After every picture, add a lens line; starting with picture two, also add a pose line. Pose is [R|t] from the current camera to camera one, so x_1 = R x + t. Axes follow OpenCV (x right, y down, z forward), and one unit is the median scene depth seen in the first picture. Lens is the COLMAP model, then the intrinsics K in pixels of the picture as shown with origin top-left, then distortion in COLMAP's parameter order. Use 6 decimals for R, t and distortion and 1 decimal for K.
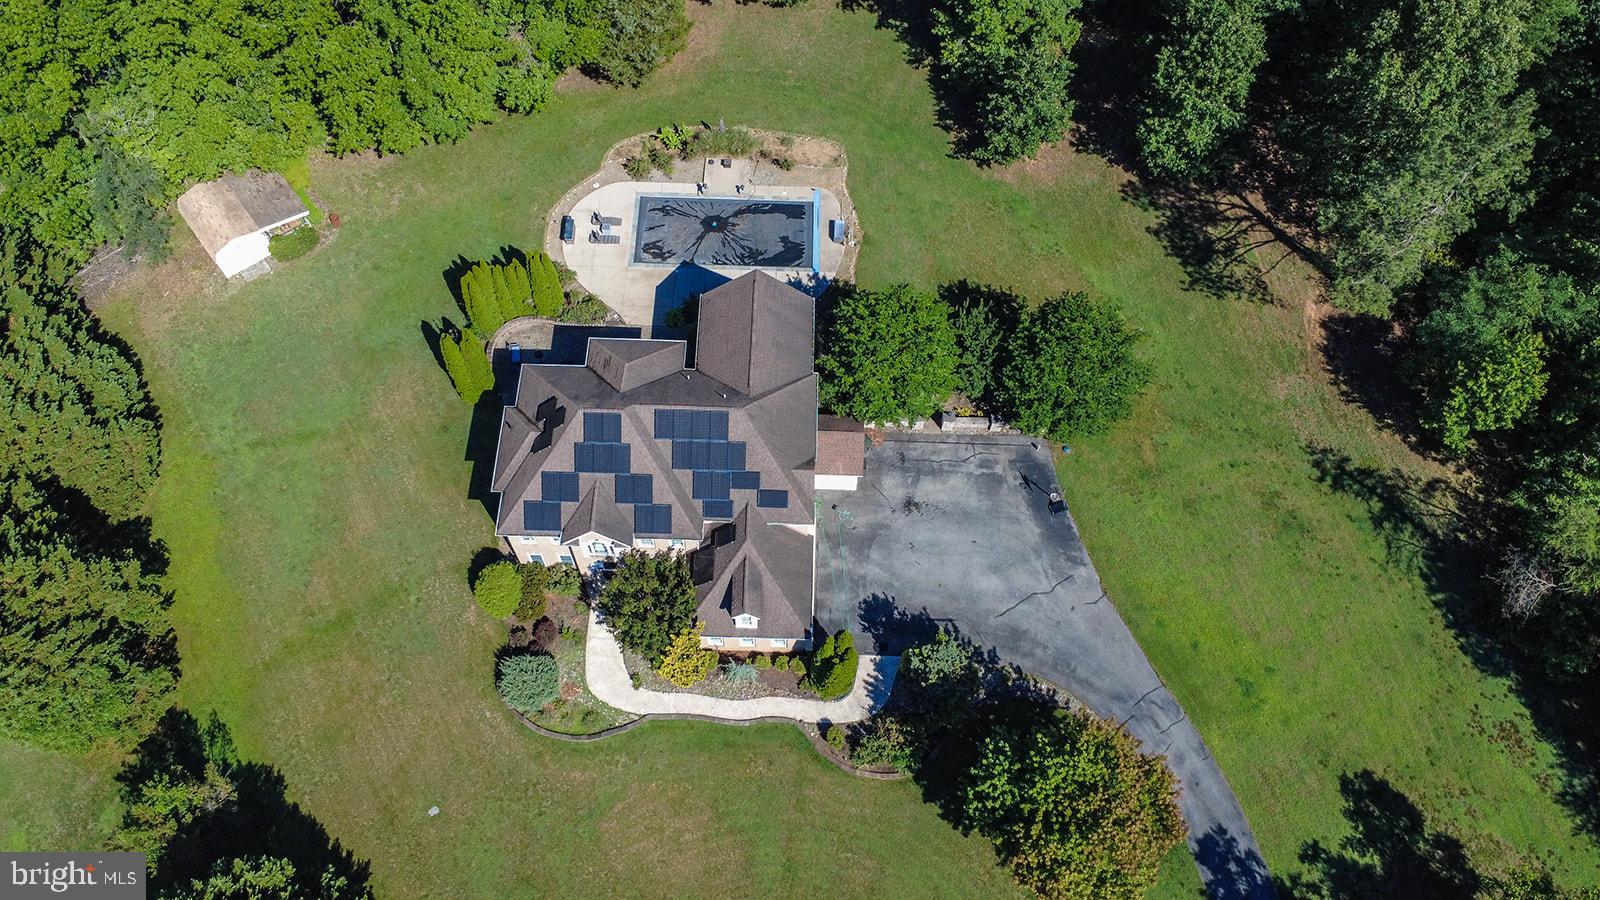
lens RADIAL K [[1209.2, 0, 798.9], [0, 1209.2, 466.7], [0, 0, 1]] dist [0.004655, -0.004313]
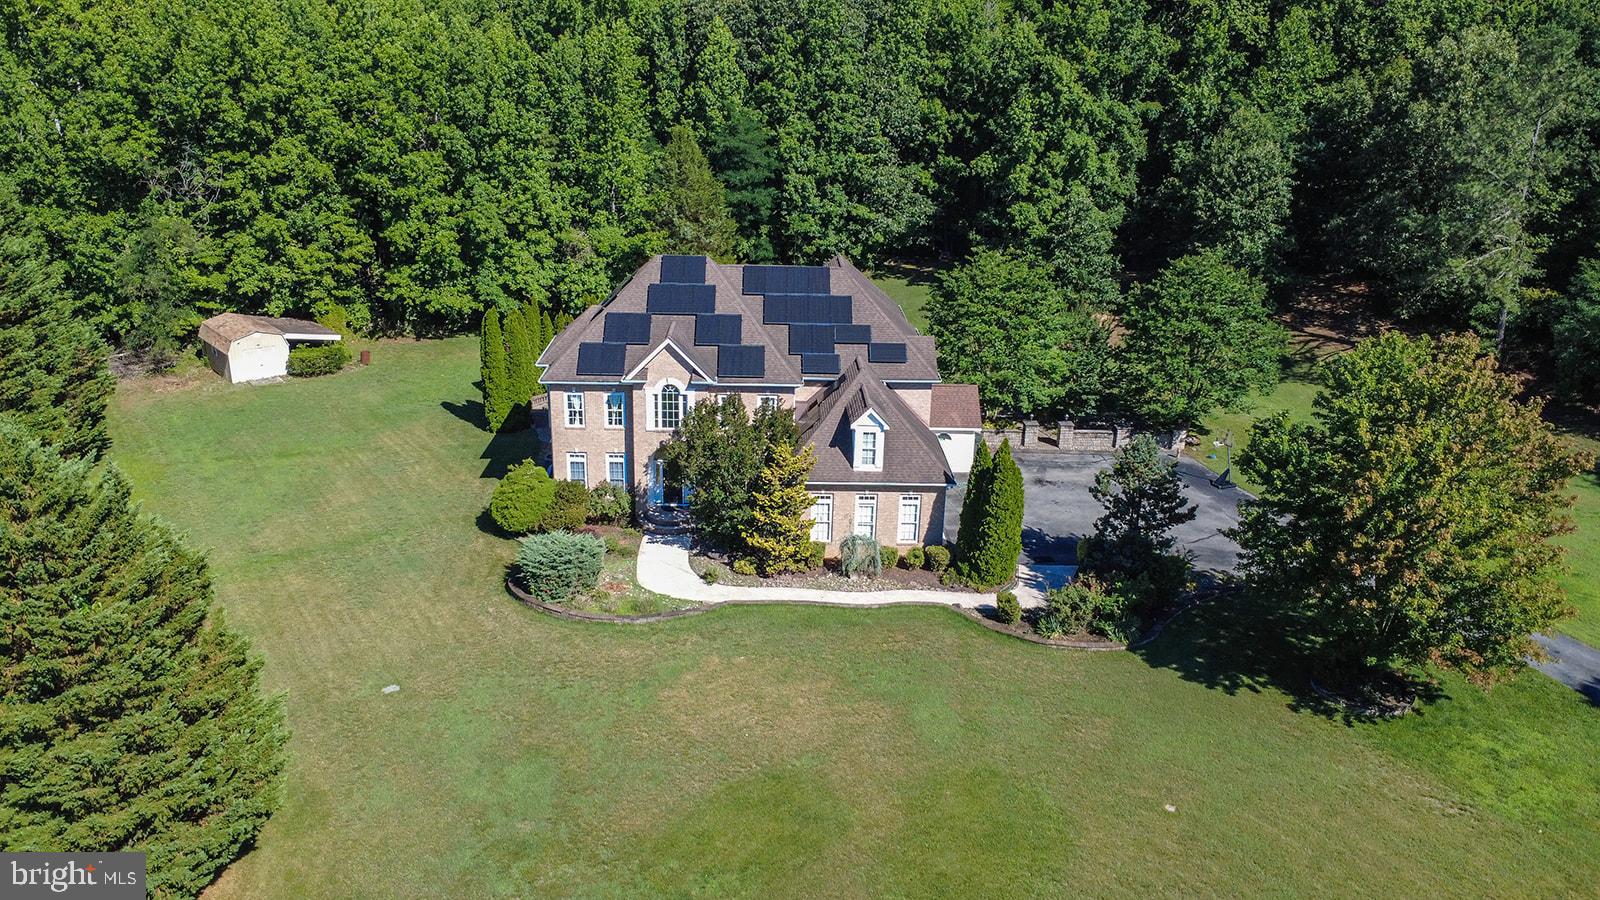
lens RADIAL K [[1209.2, 0, 800.6], [0, 1209.2, 453.9], [0, 0, 1]] dist [0.004655, -0.004313]
pose [[0.998728, -0.009691, 0.049473, -0.114576], [0.040753, 0.732878, -0.679139, 0.593942], [-0.029676, 0.680291, 0.732341, 0.431870]]
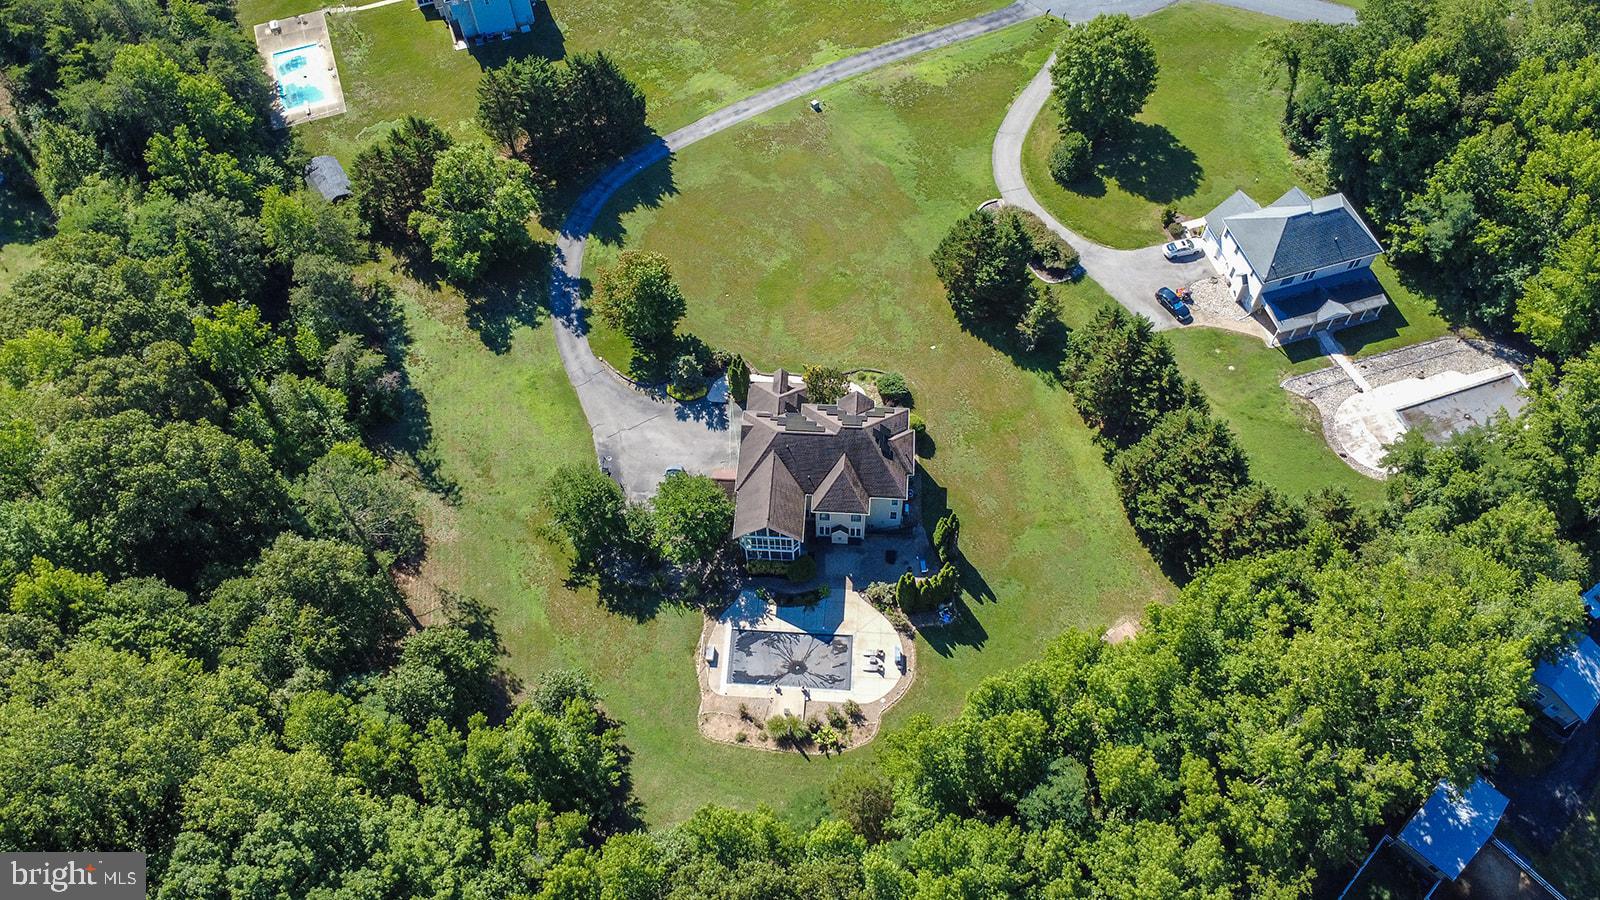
lens RADIAL K [[1209.2, 0, 790.6], [0, 1209.2, 444.7], [0, 0, 1]] dist [0.004655, -0.004313]
pose [[-0.998750, -0.028283, 0.041221, -0.135888], [0.049873, -0.507078, 0.860456, -1.566793], [-0.003434, 0.861436, 0.507854, 0.061390]]
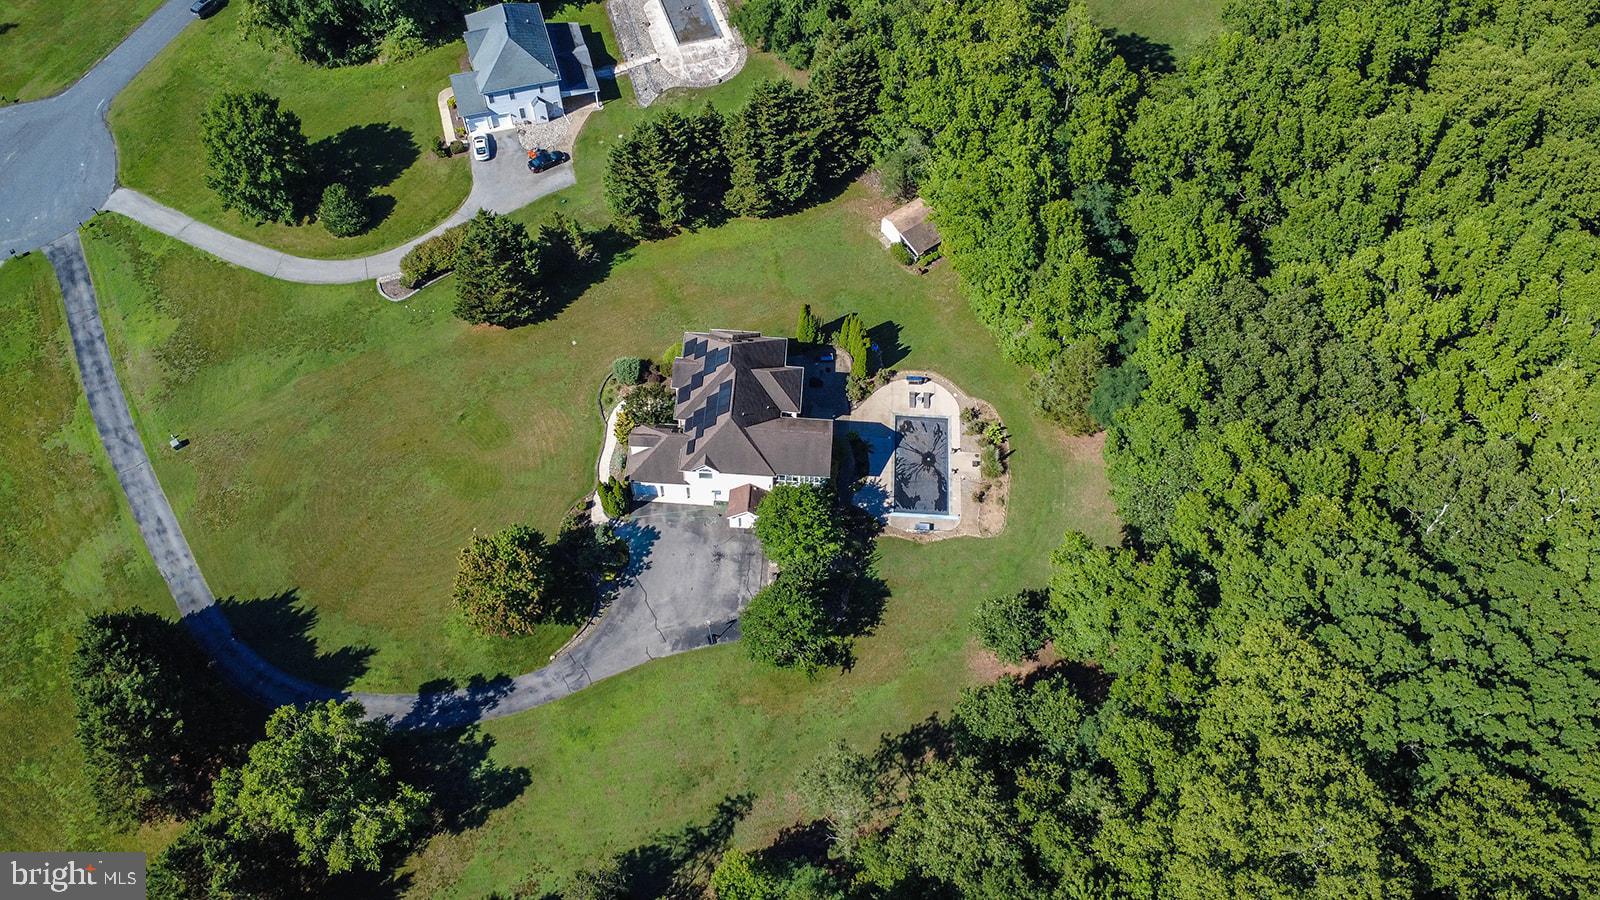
lens RADIAL K [[1209.2, 0, 803.0], [0, 1209.2, 471.4], [0, 0, 1]] dist [0.004655, -0.004313]
pose [[-0.029798, 0.847754, -0.529552, 0.932639], [-0.898405, 0.209517, 0.385968, -0.788834], [0.438156, 0.487253, 0.755383, -0.283858]]
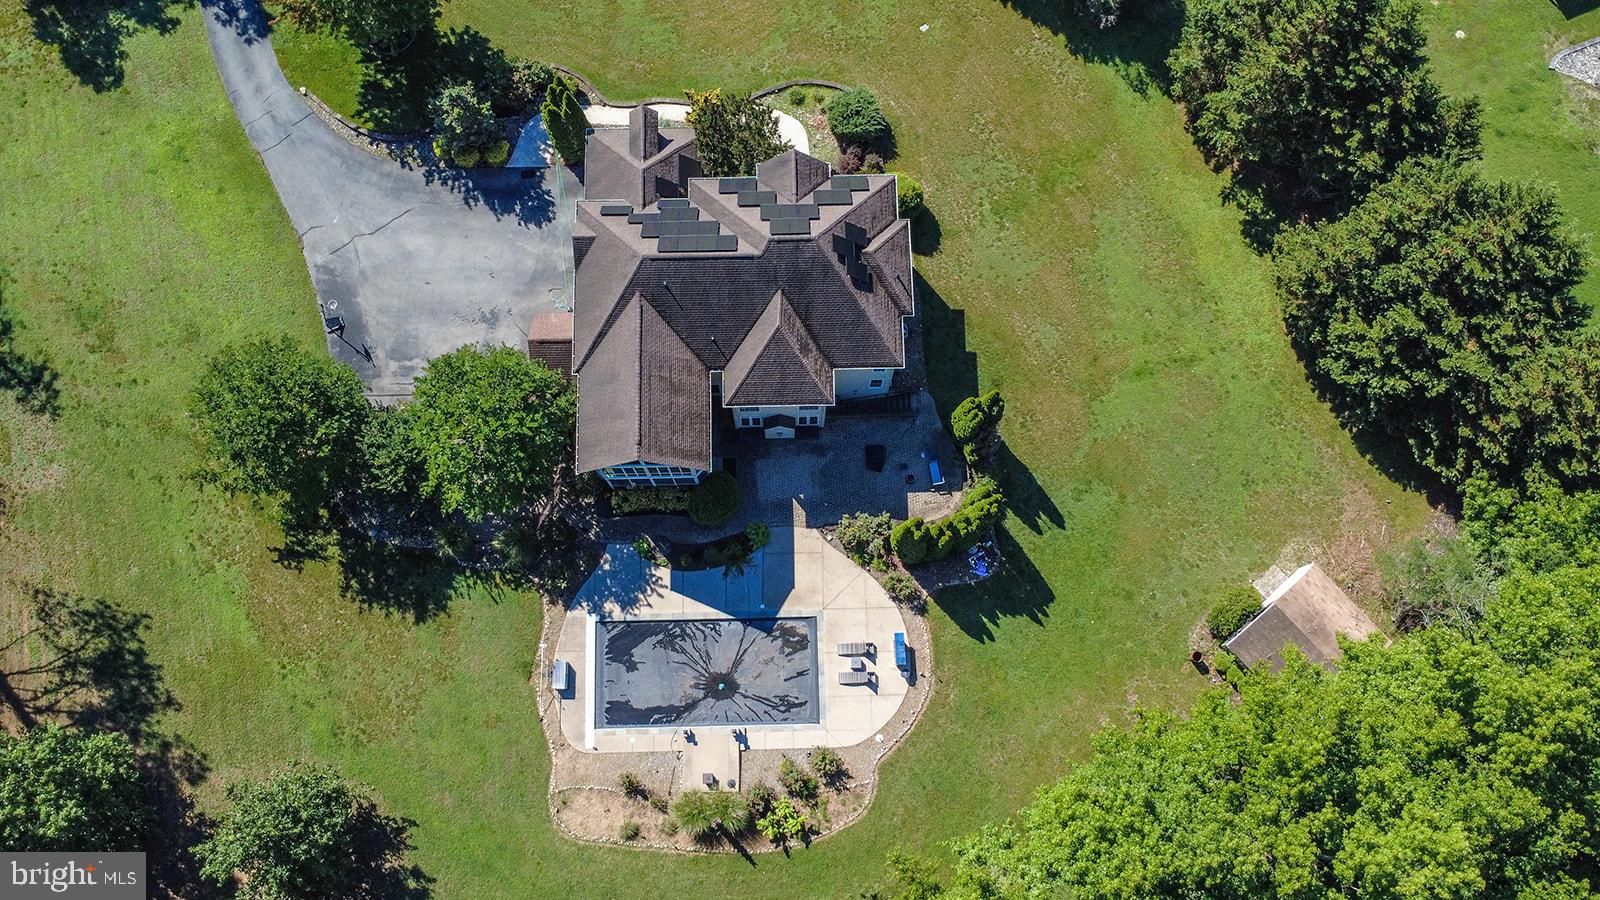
lens RADIAL K [[1209.2, 0, 797.1], [0, 1209.2, 457.6], [0, 0, 1]] dist [0.004655, -0.004313]
pose [[-0.998818, 0.042698, -0.023210, -0.129199], [-0.047527, -0.758426, 0.650024, -0.729726], [0.010152, 0.650359, 0.759559, 0.369437]]
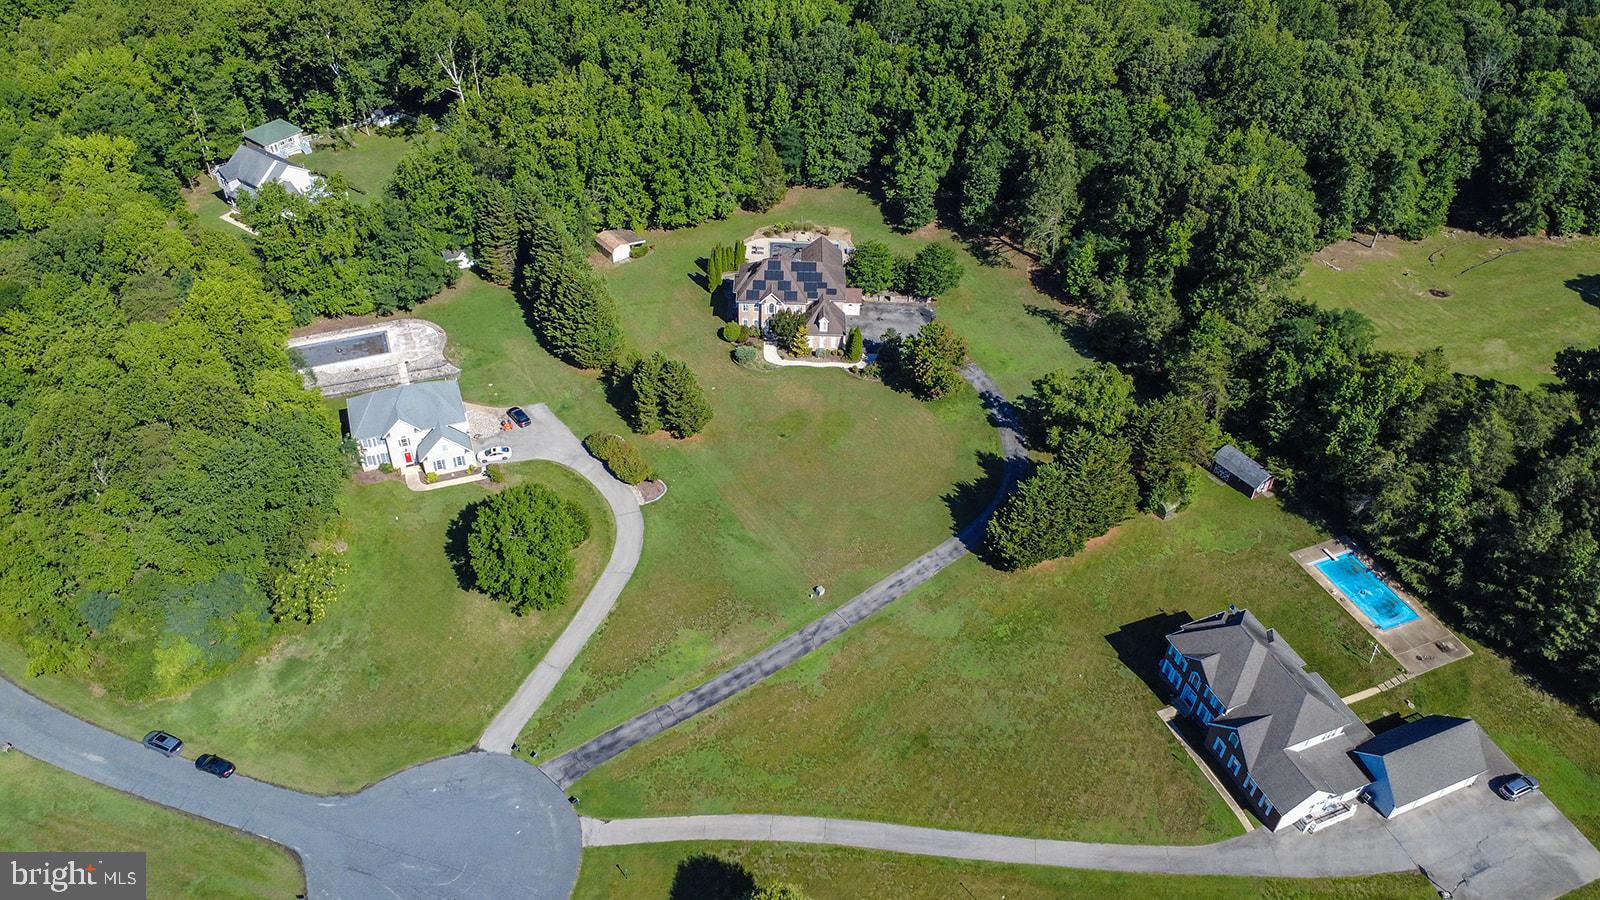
lens RADIAL K [[1209.2, 0, 801.2], [0, 1209.2, 459.4], [0, 0, 1]] dist [0.004655, -0.004313]
pose [[0.999697, -0.002344, 0.024509, -0.158449], [0.011162, 0.930425, -0.366314, 1.393459], [-0.021945, 0.366476, 0.930169, -1.477473]]
